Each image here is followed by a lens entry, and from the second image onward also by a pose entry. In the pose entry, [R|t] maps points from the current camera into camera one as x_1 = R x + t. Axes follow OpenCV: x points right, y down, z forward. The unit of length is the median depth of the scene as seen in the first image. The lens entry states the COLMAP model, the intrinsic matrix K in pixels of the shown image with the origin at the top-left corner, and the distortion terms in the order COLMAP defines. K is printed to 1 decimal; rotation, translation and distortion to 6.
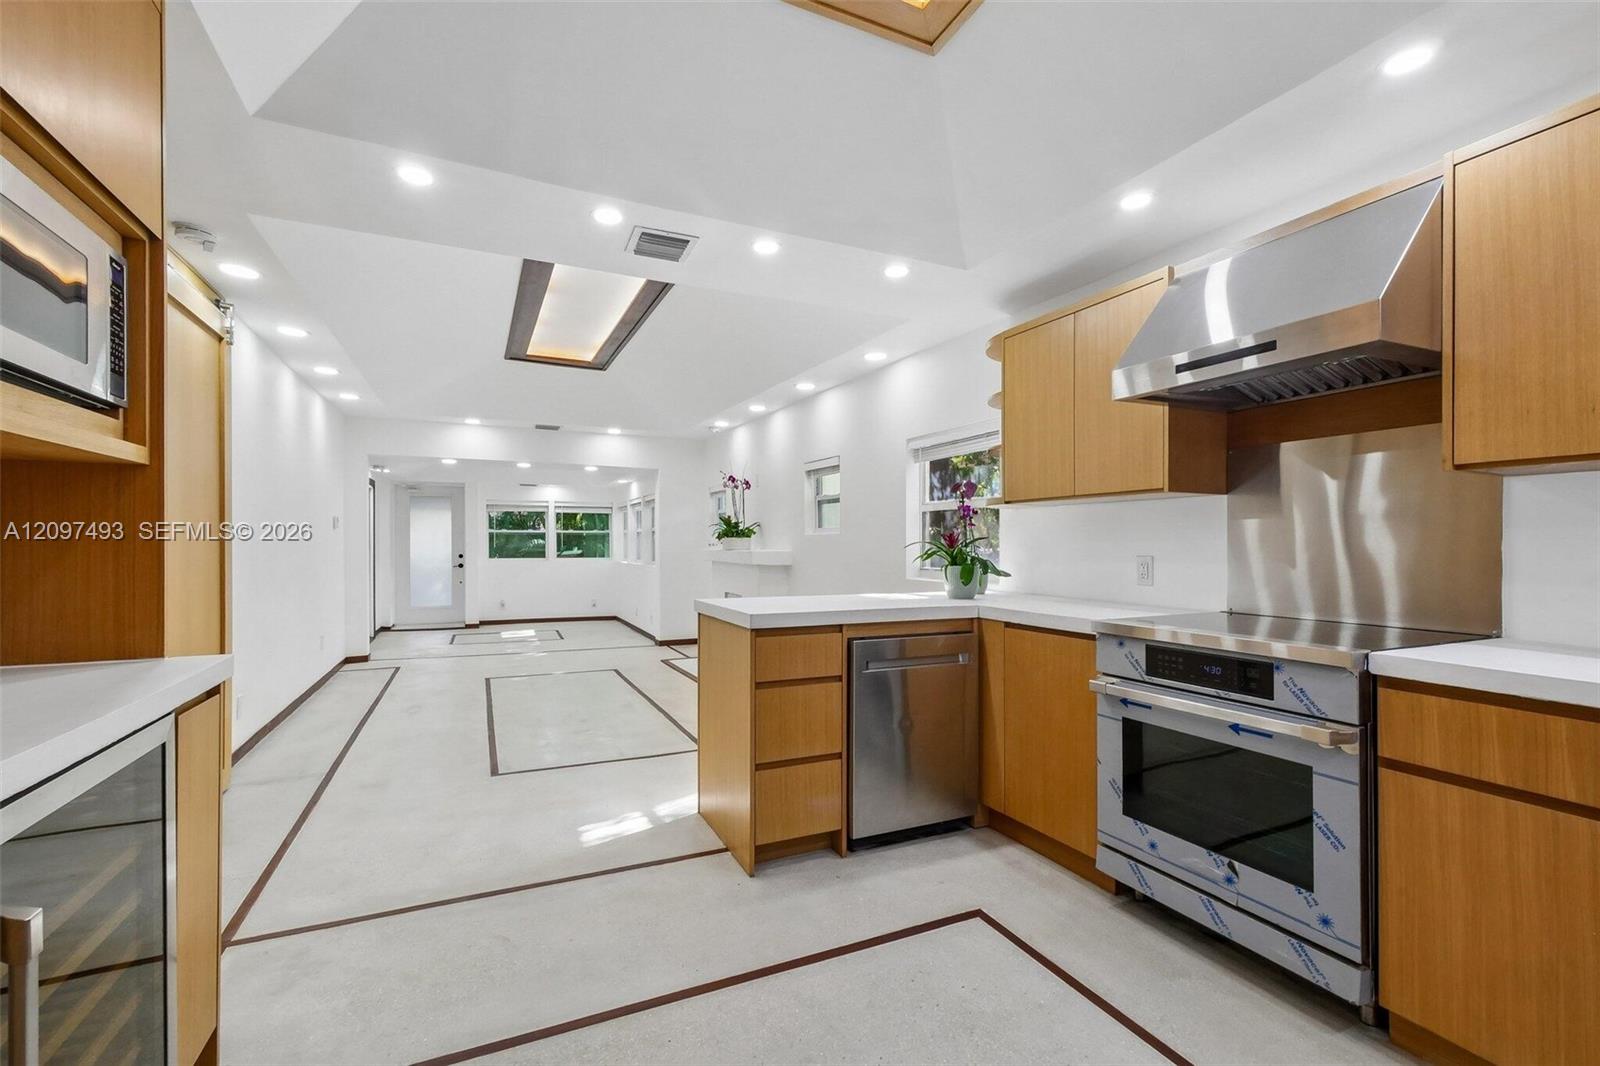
lens RADIAL K [[701.4, 0, 787.5], [0, 701.4, 547.5], [0, 0, 1]] dist [0.002207, 0.000260]
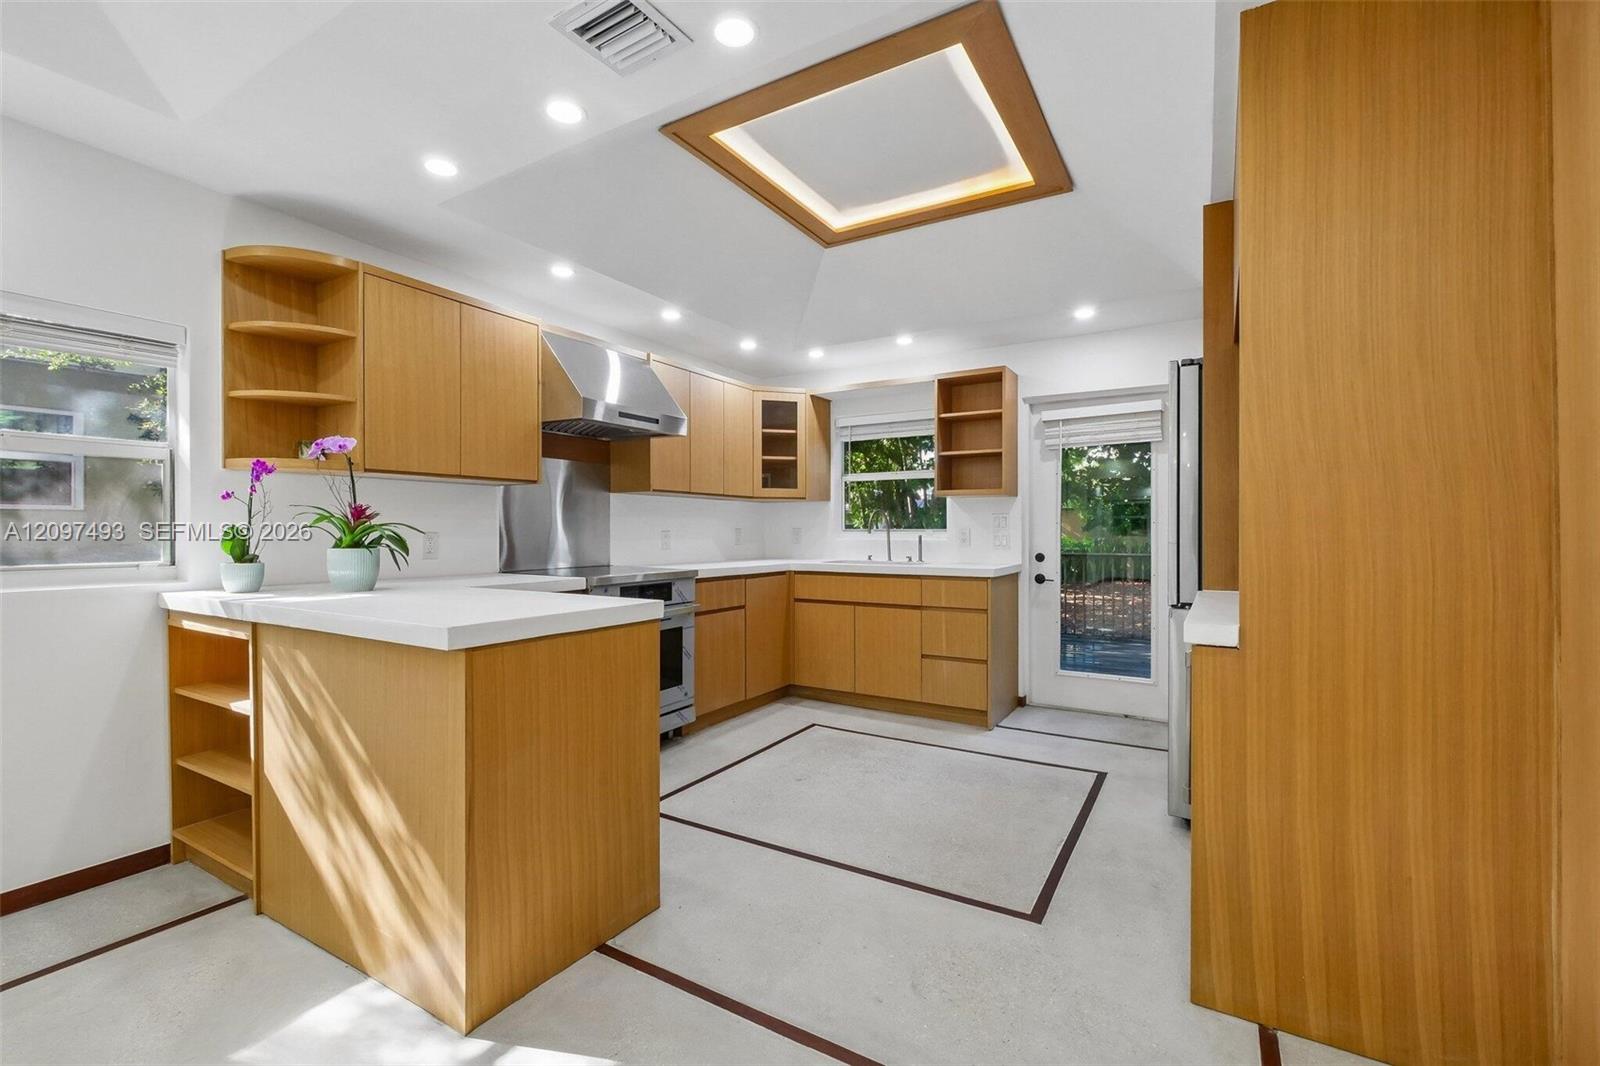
lens RADIAL K [[701.4, 0, 801.3], [0, 701.4, 526.4], [0, 0, 1]] dist [0.002207, 0.000260]
pose [[-0.576038, 0.001650, 0.817422, -1.044973], [0.001215, 0.999999, -0.001162, 0.006359], [-0.817422, 0.000323, -0.576039, 1.654187]]
